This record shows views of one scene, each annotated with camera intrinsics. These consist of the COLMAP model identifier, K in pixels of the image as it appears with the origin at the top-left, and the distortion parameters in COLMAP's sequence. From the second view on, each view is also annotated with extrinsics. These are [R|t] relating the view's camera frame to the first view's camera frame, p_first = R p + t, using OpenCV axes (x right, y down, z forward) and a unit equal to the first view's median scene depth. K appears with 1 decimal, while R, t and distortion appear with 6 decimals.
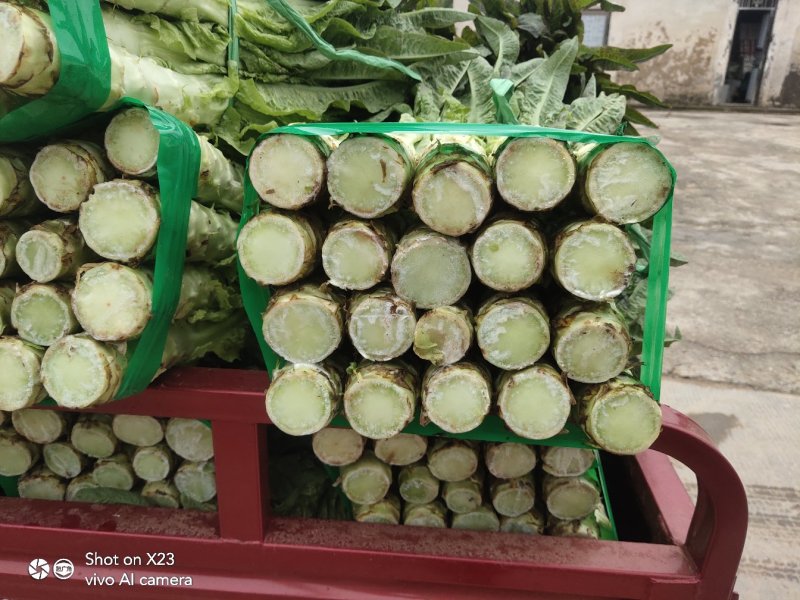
lens RADIAL K [[597.8, 0, 403.6], [0, 597.8, 297.6], [0, 0, 1]] dist [0.015702, -0.012534]
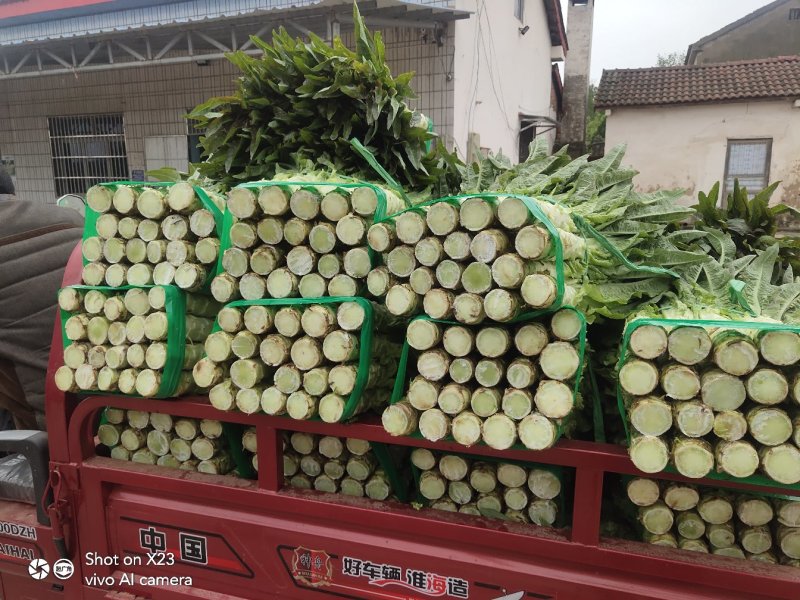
lens RADIAL K [[597.8, 0, 396.7], [0, 597.8, 306.0], [0, 0, 1]] dist [0.015702, -0.012534]
pose [[0.971854, 0.014558, -0.235134, -0.529375], [-0.056426, 0.983421, -0.172334, 0.077456], [0.228727, 0.180751, 0.956563, -1.186852]]
